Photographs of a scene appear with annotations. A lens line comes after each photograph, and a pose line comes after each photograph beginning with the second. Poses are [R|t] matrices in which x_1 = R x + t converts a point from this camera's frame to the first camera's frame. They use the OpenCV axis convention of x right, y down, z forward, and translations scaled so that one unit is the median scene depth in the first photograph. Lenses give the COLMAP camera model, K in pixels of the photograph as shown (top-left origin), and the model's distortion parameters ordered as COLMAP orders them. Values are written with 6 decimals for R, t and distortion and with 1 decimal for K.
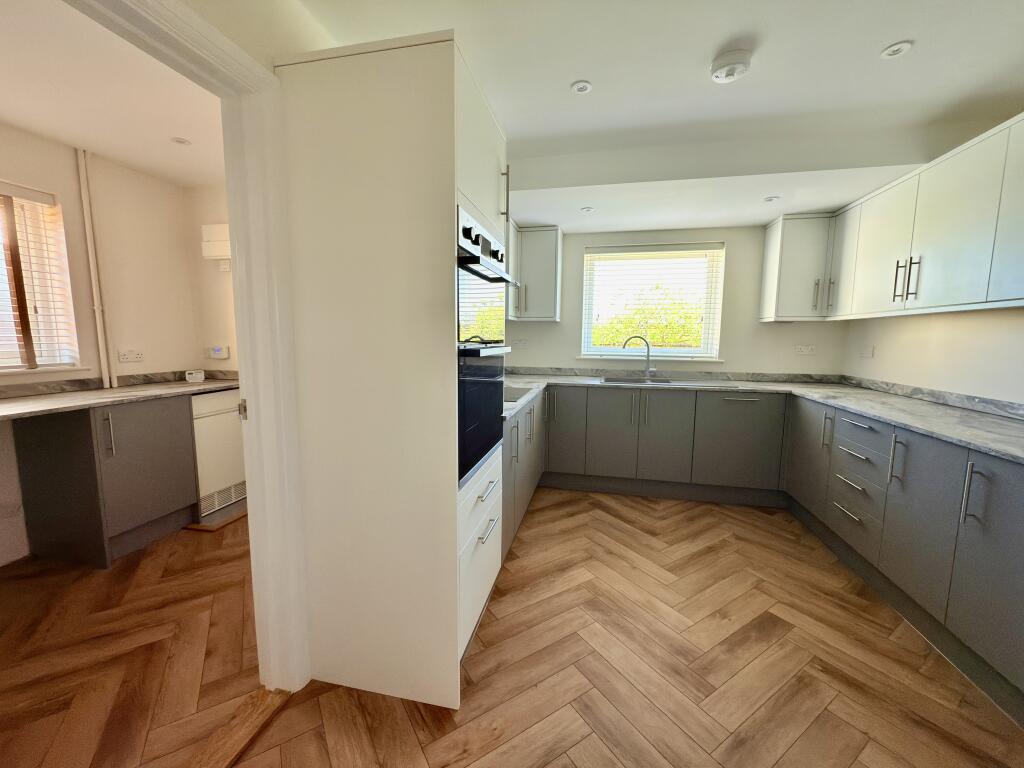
lens RADIAL K [[410.6, 0, 512.0], [0, 410.6, 384.0], [0, 0, 1]] dist [-0.000452, -0.000337]
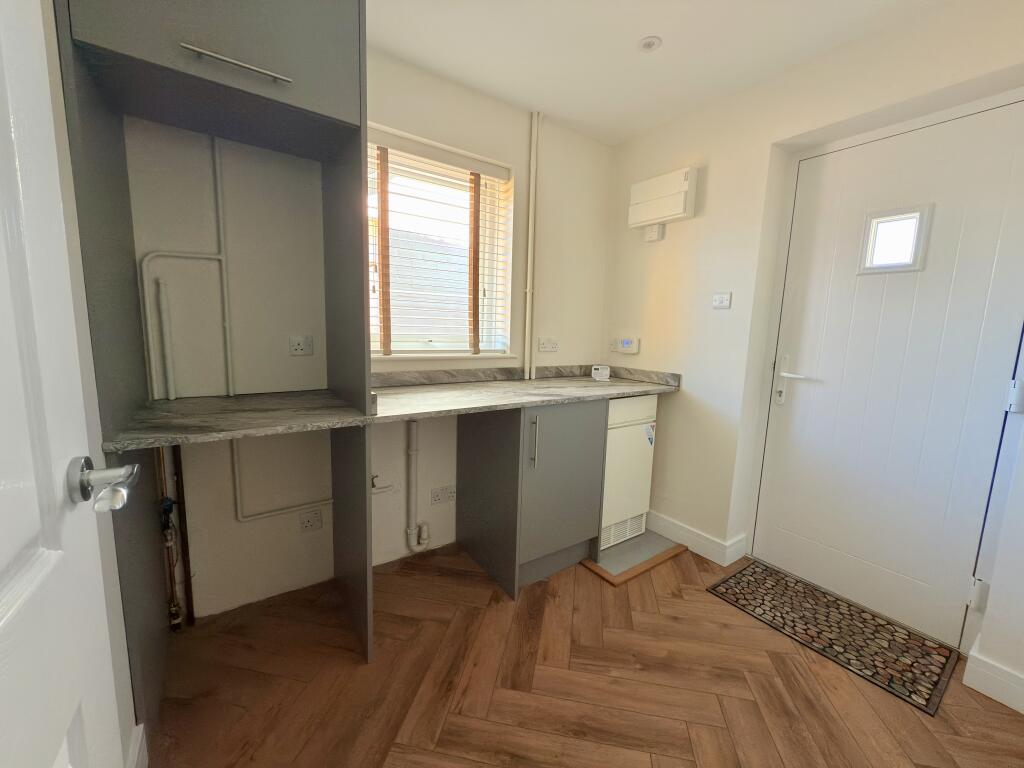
lens RADIAL K [[410.6, 0, 512.0], [0, 410.6, 384.0], [0, 0, 1]] dist [-0.000452, -0.000337]
pose [[0.733882, 0.107356, -0.670739, -0.425904], [-0.104870, 0.993500, 0.044273, -0.017709], [0.671133, 0.037849, 0.740371, 0.325770]]
